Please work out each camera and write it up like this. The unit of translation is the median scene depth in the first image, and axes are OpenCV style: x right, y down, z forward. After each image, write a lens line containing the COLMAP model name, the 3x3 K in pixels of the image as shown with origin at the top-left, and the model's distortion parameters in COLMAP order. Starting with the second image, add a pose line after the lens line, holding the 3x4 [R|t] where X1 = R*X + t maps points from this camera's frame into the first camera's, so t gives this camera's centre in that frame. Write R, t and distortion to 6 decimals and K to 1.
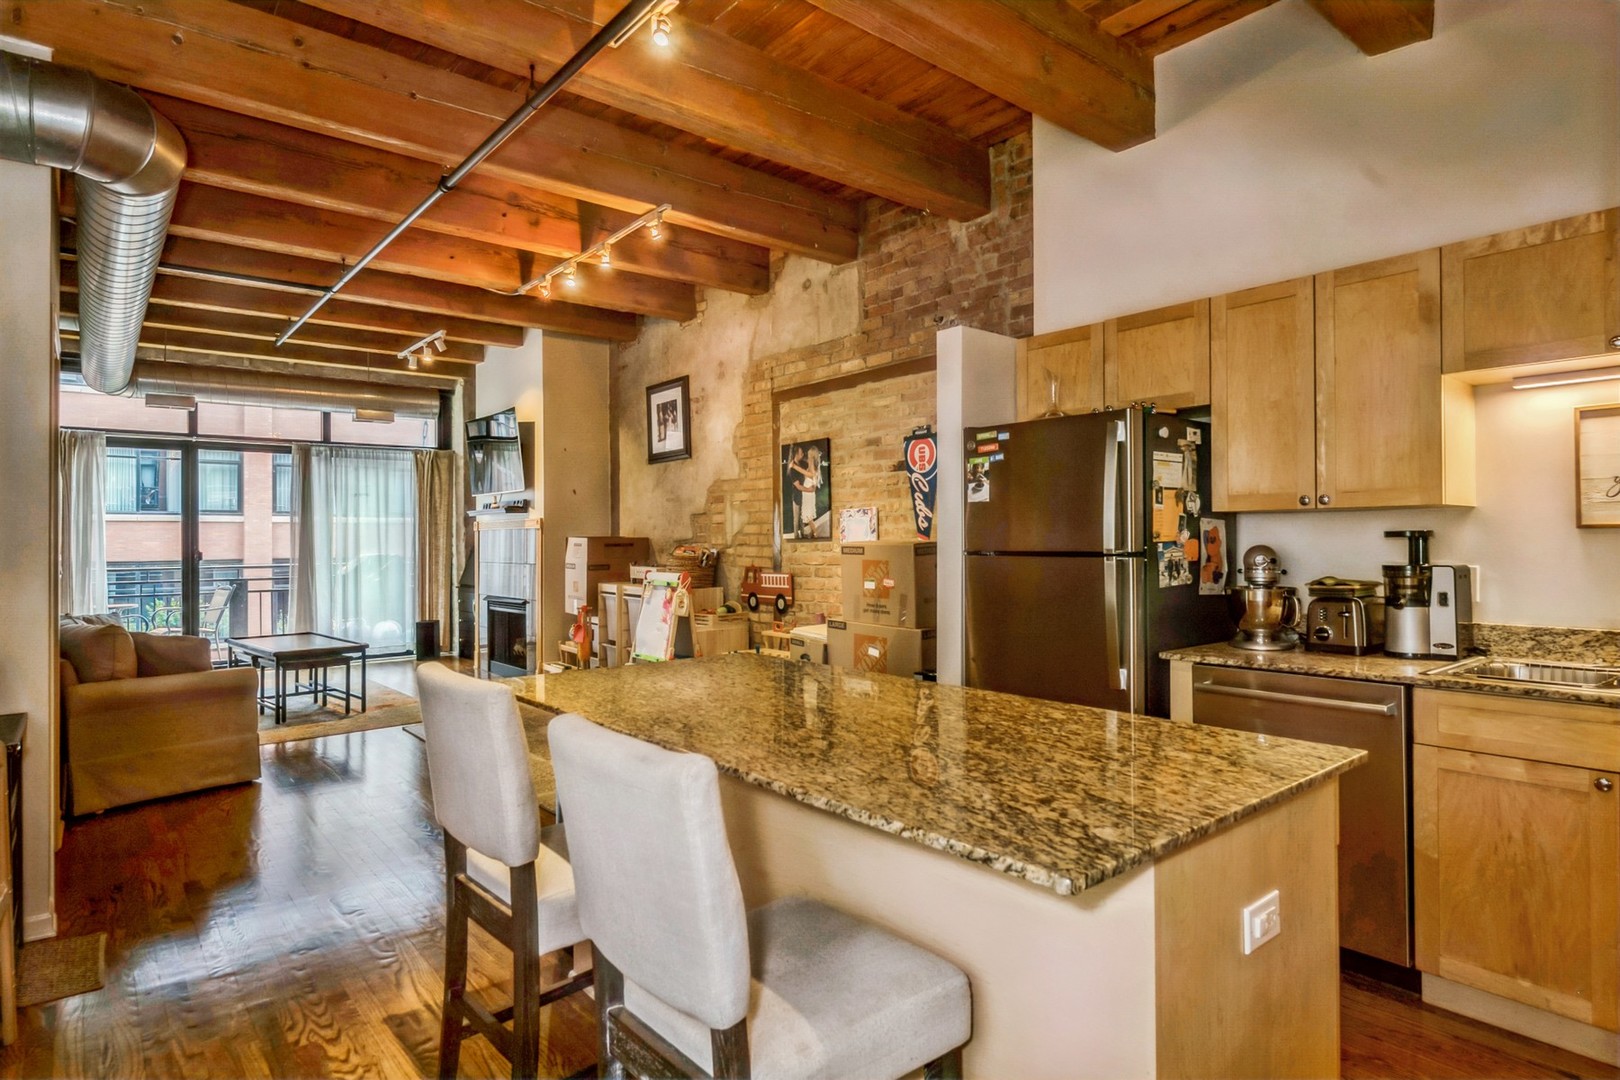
lens RADIAL K [[894.5, 0, 809.4], [0, 894.5, 540.0], [0, 0, 1]] dist [-0.000544, -0.000020]
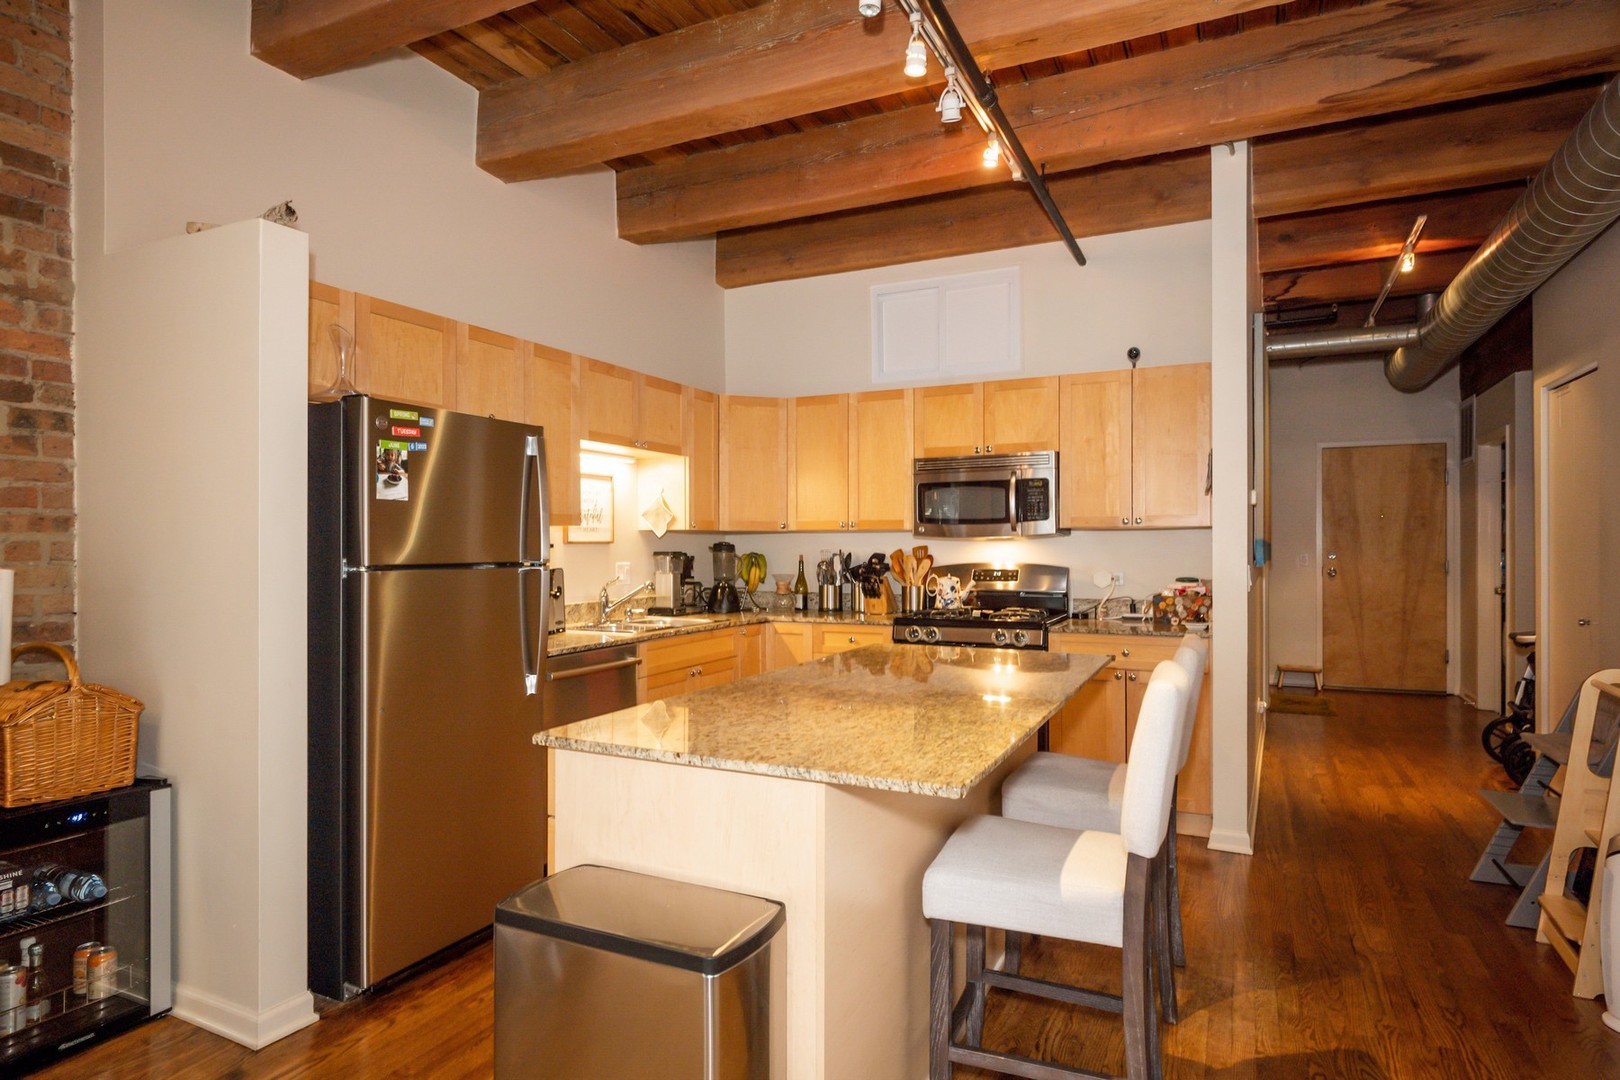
lens RADIAL K [[894.5, 0, 808.4], [0, 894.5, 540.5], [0, 0, 1]] dist [-0.000544, -0.000020]
pose [[-0.406507, 0.007321, 0.913619, -0.640970], [-0.001152, 0.999963, -0.008525, -0.002650], [-0.913647, -0.004518, -0.406483, 0.987665]]
